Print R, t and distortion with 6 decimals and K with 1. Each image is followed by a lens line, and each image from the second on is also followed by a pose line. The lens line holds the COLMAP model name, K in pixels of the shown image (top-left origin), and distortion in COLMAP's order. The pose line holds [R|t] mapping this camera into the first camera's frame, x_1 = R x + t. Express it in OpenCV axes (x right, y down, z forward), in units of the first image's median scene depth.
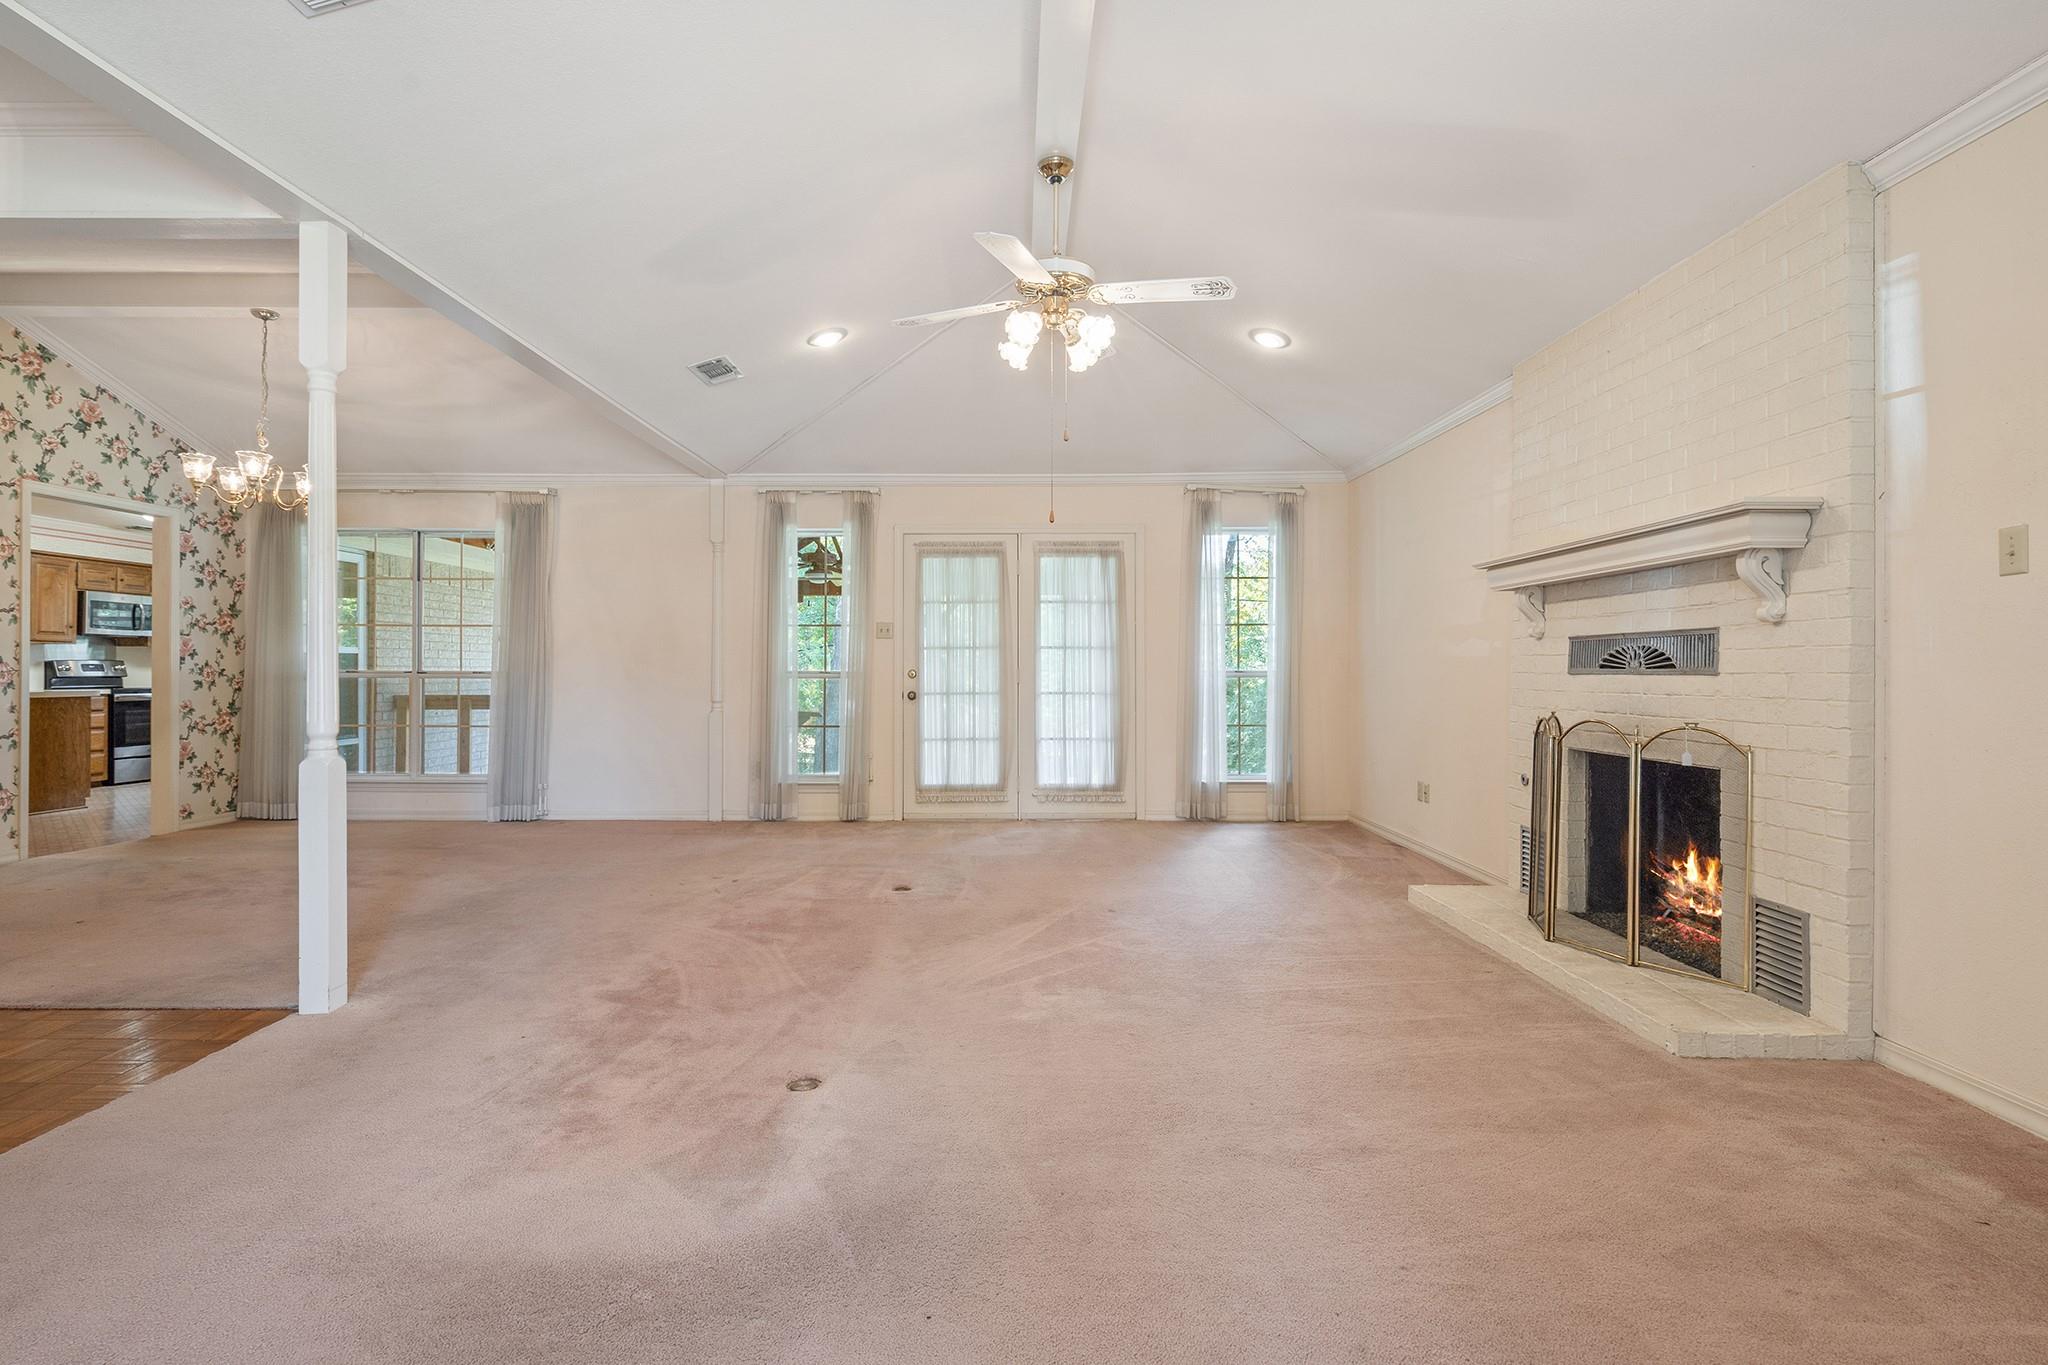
lens RADIAL K [[1018.4, 0, 1020.1], [0, 1018.4, 683.0], [0, 0, 1]] dist [0.000848, 0.002267]
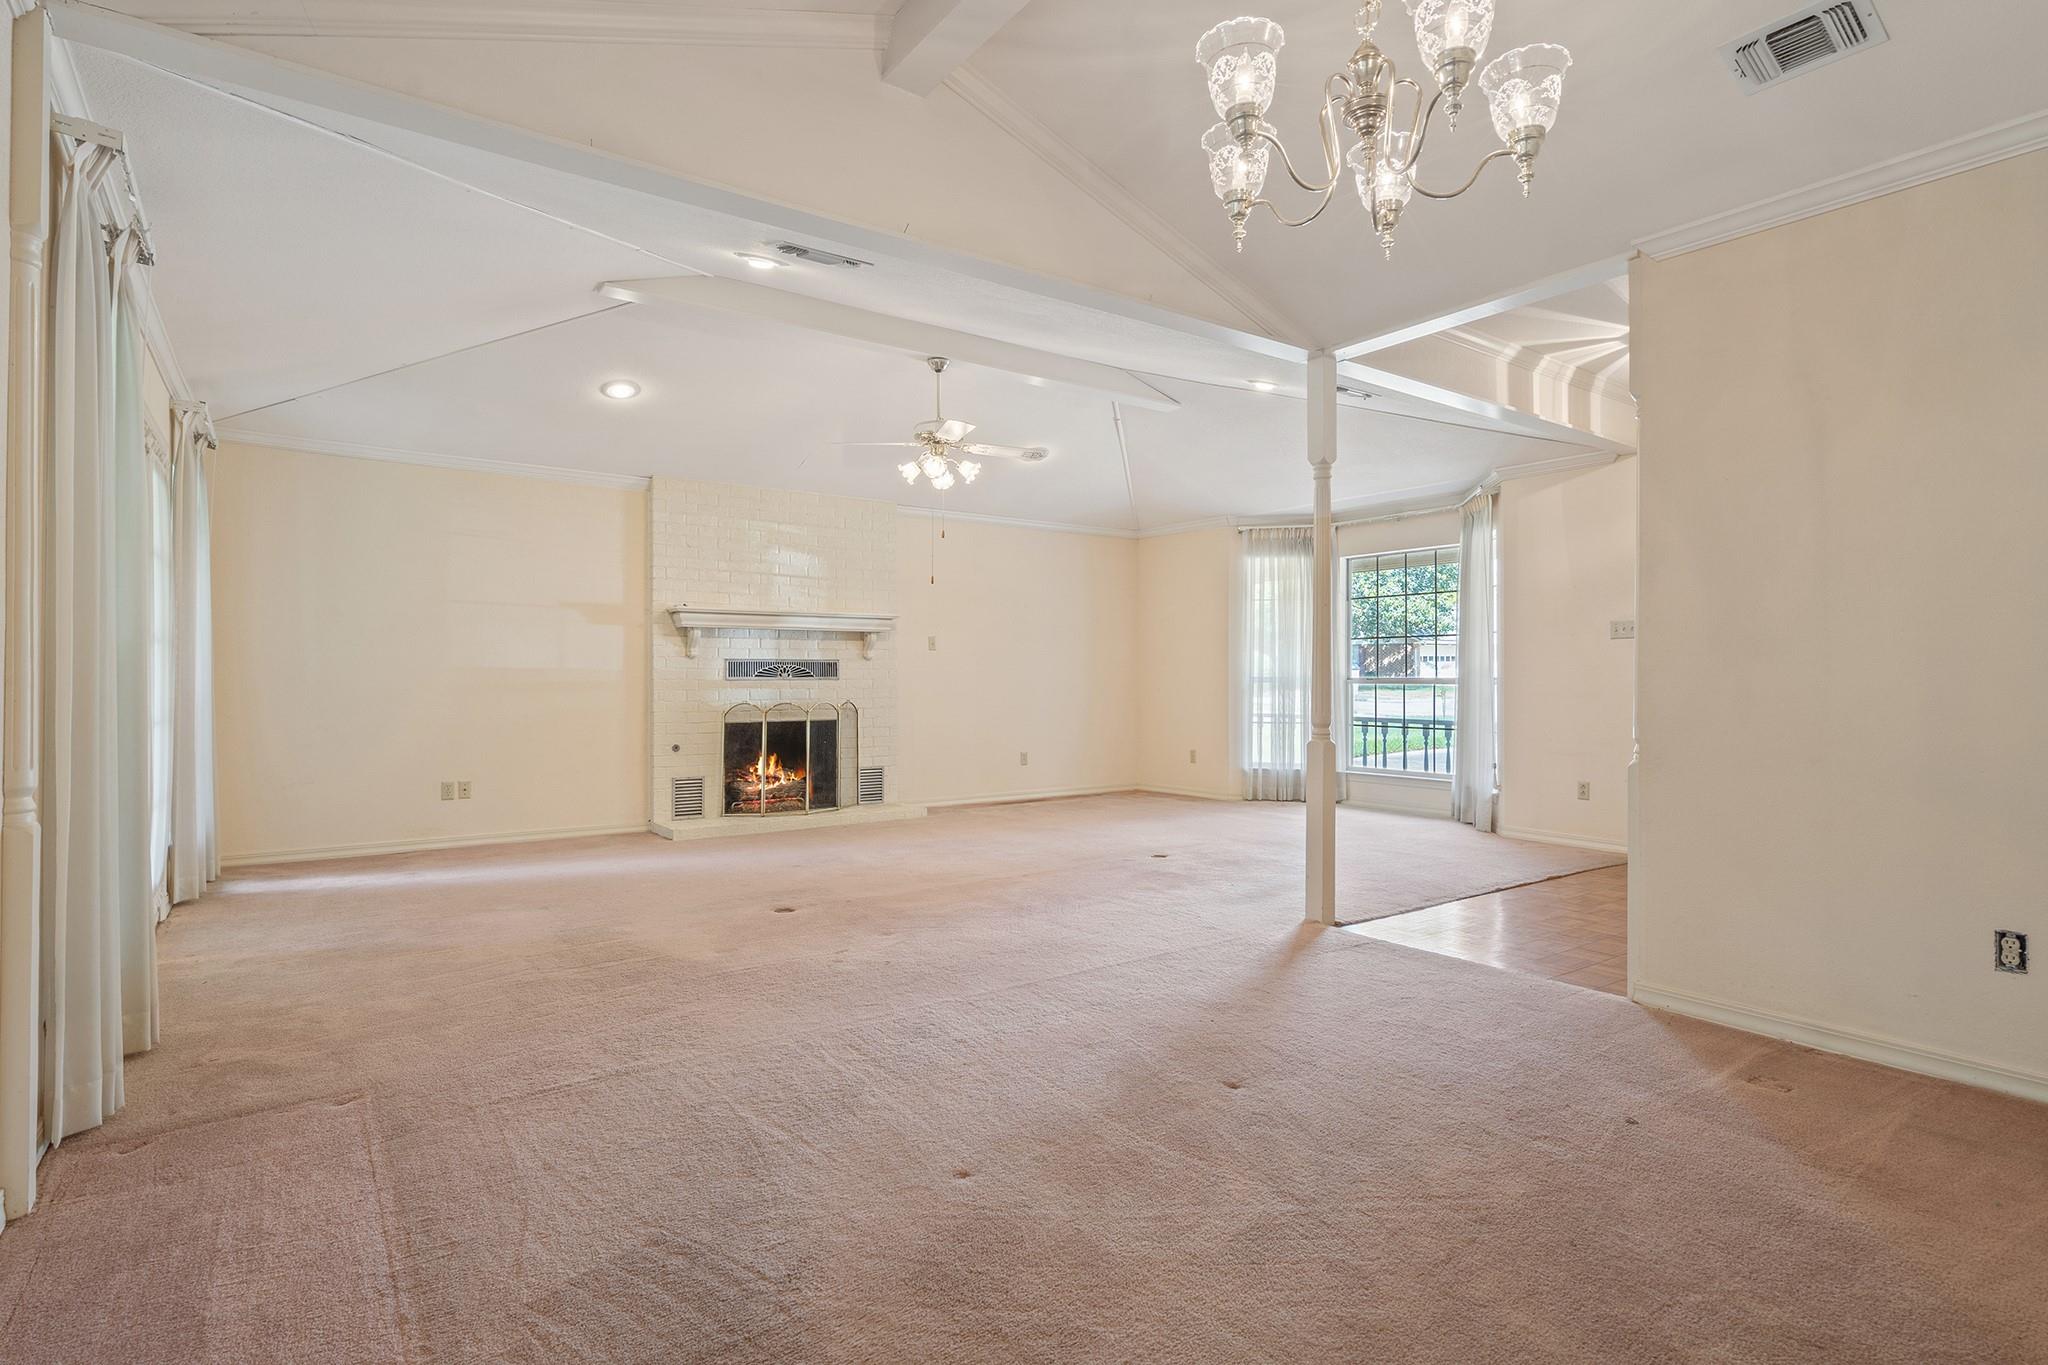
lens RADIAL K [[1018.4, 0, 1029.0], [0, 1018.4, 674.5], [0, 0, 1]] dist [0.000848, 0.002267]
pose [[-0.570866, 0.003257, 0.821037, -0.934528], [0.008655, 0.999960, 0.002051, -0.013311], [-0.820998, 0.008277, -0.570872, 1.221467]]
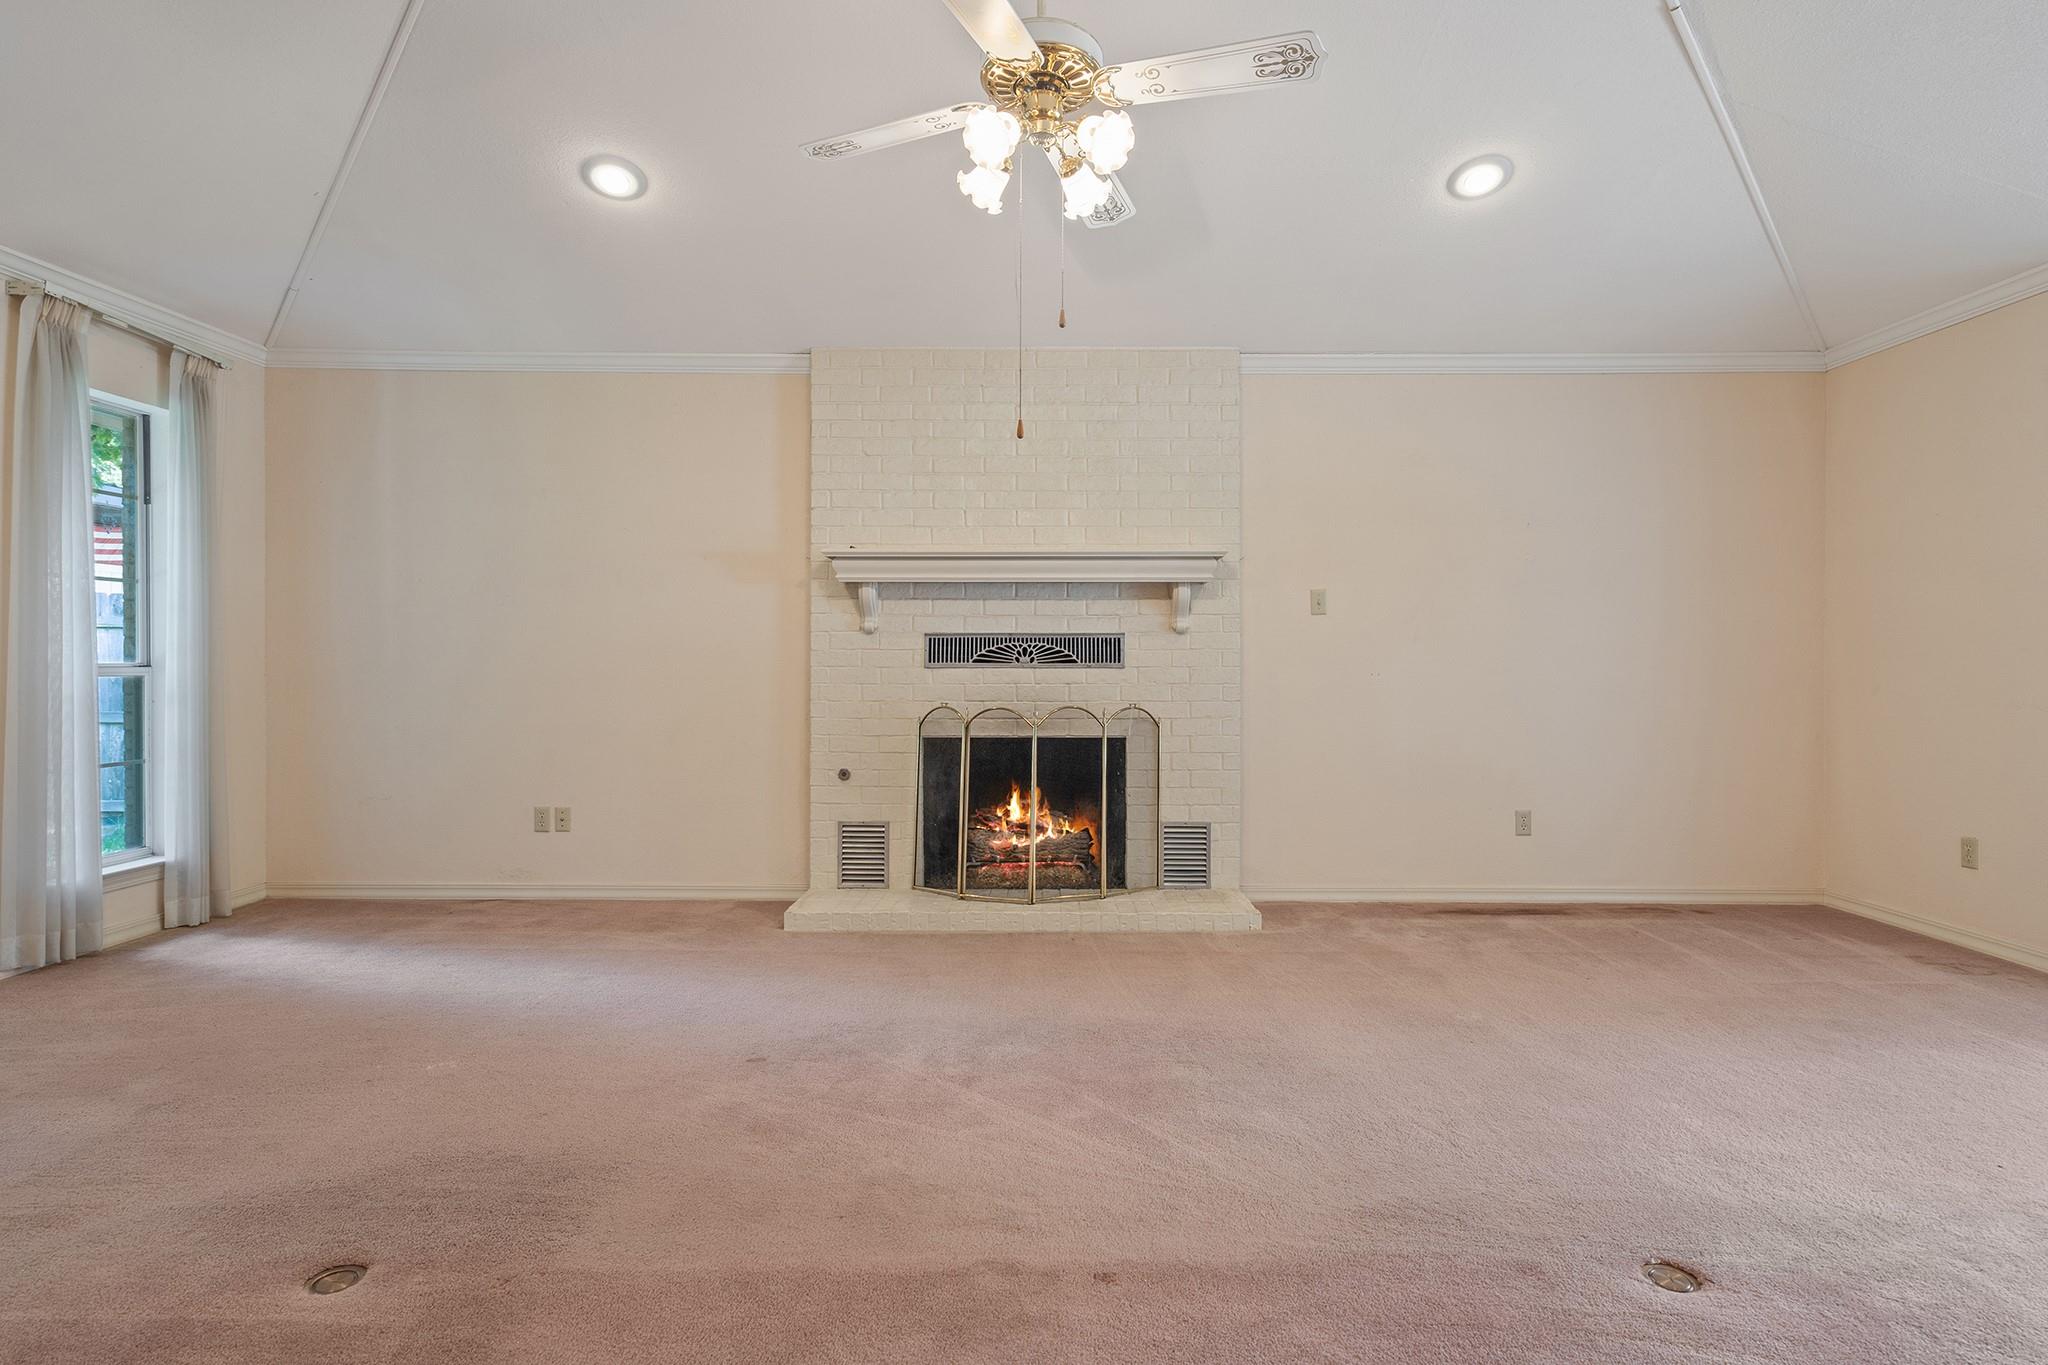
lens RADIAL K [[1018.4, 0, 1034.7], [0, 1018.4, 661.6], [0, 0, 1]] dist [0.000848, 0.002267]
pose [[0.013624, -0.015332, 0.999790, -0.420510], [0.008088, 0.999851, 0.015223, -0.023627], [-0.999874, 0.007879, 0.013746, 0.673938]]
